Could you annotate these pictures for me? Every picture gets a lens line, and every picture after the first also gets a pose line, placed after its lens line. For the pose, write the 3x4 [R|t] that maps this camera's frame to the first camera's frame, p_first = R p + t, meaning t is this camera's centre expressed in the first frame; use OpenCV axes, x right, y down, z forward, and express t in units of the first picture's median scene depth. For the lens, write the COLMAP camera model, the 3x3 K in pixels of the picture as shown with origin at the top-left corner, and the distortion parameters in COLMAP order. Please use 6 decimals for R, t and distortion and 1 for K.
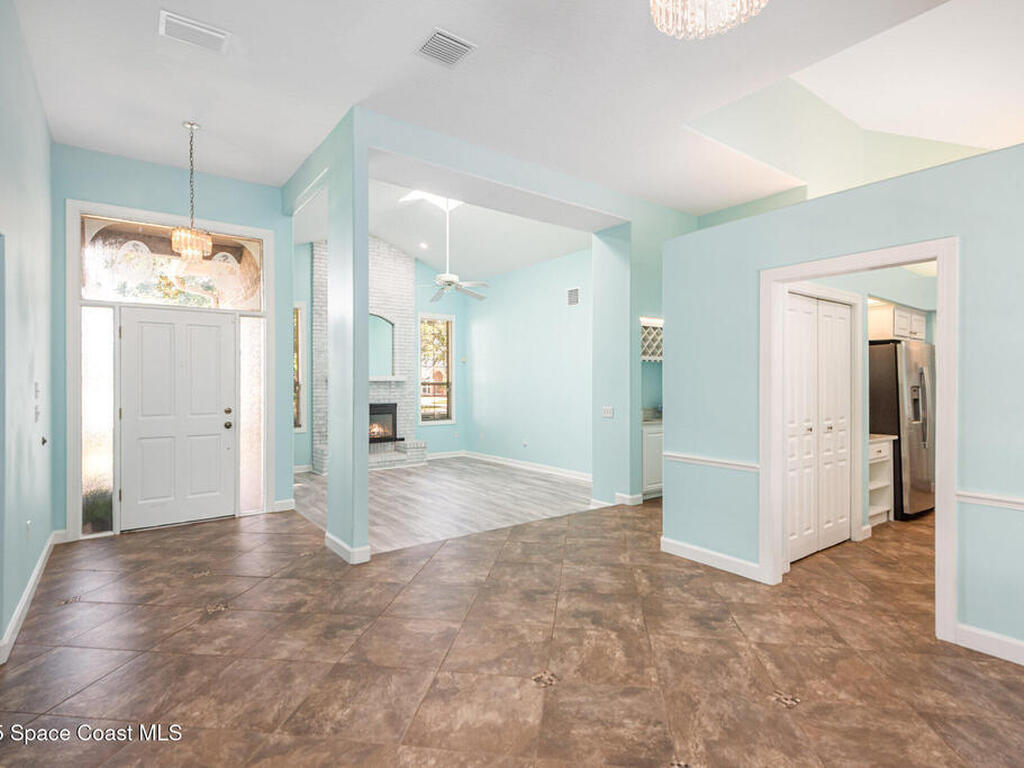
lens RADIAL K [[521.4, 0, 511.7], [0, 521.4, 382.5], [0, 0, 1]] dist [-0.001376, -0.000159]
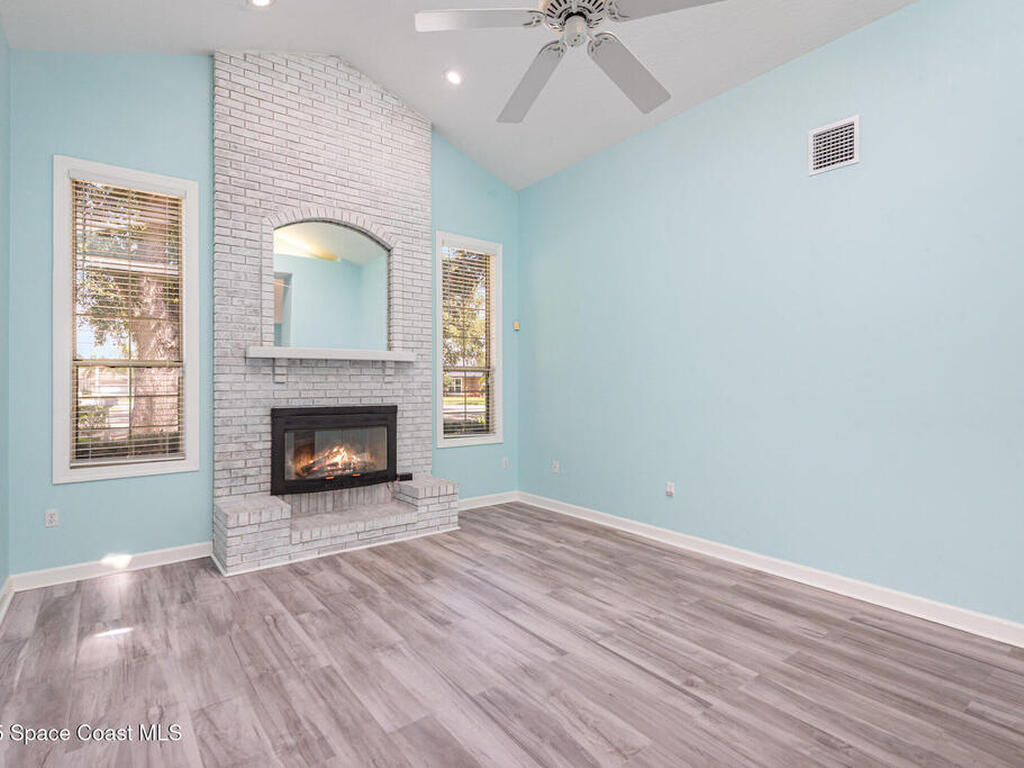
lens RADIAL K [[521.4, 0, 513.1], [0, 521.4, 381.7], [0, 0, 1]] dist [-0.001376, -0.000159]
pose [[0.999828, 0.001681, 0.018478, -0.128674], [-0.001675, 0.999999, -0.000332, 0.018418], [-0.018478, 0.000301, 0.999829, 0.542162]]
